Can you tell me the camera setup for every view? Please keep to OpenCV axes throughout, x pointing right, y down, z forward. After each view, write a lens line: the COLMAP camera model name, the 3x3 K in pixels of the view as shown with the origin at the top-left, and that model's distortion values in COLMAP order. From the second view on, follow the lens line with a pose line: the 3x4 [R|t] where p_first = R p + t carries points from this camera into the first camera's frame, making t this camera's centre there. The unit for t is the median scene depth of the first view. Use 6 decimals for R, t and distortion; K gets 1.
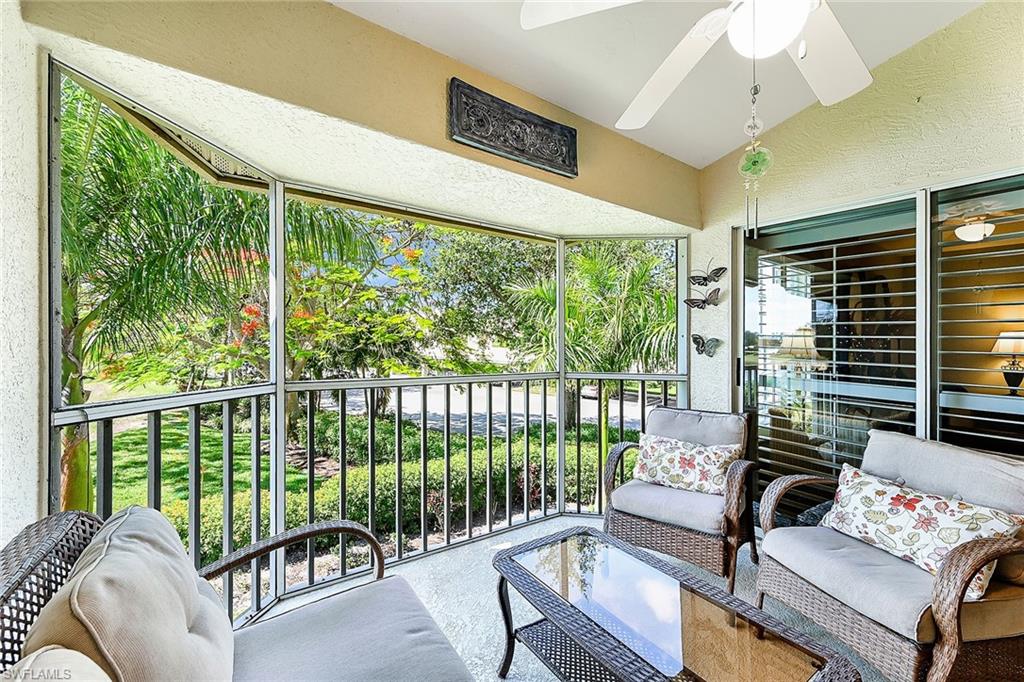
lens RADIAL K [[412.1, 0, 515.3], [0, 412.1, 338.6], [0, 0, 1]] dist [0.000879, 0.000292]
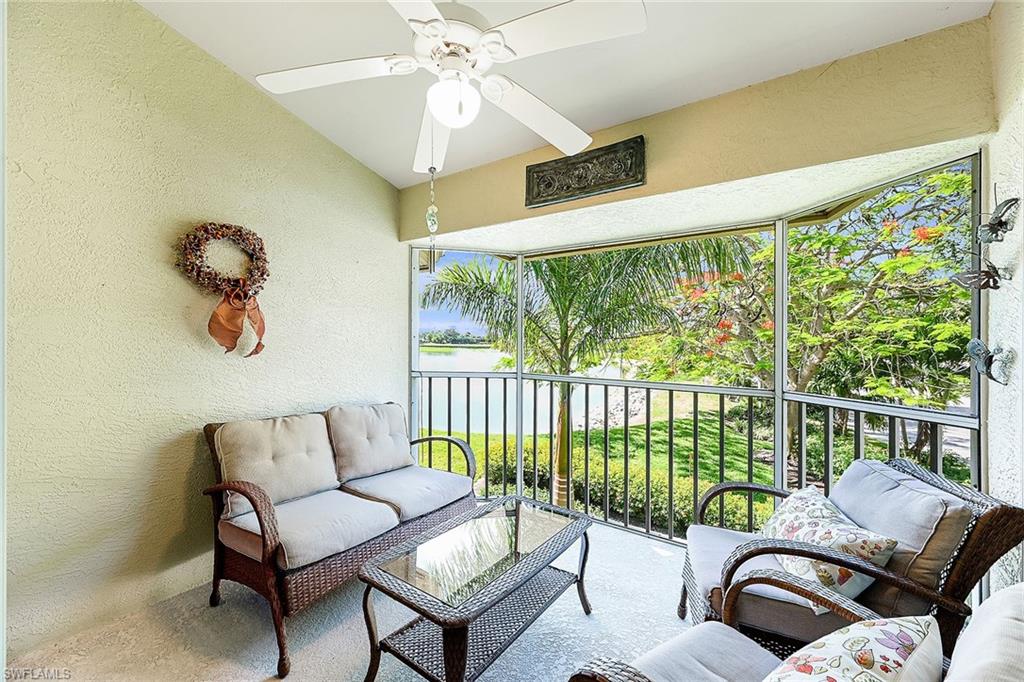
lens RADIAL K [[406.5, 0, 513.9], [0, 406.5, 343.4], [0, 0, 1]] dist [-0.001947, 0.000078]
pose [[0.344143, -0.008655, -0.938877, 0.960796], [-0.008734, 0.999885, -0.012419, 0.001586], [0.938877, 0.012474, 0.344028, 0.396235]]
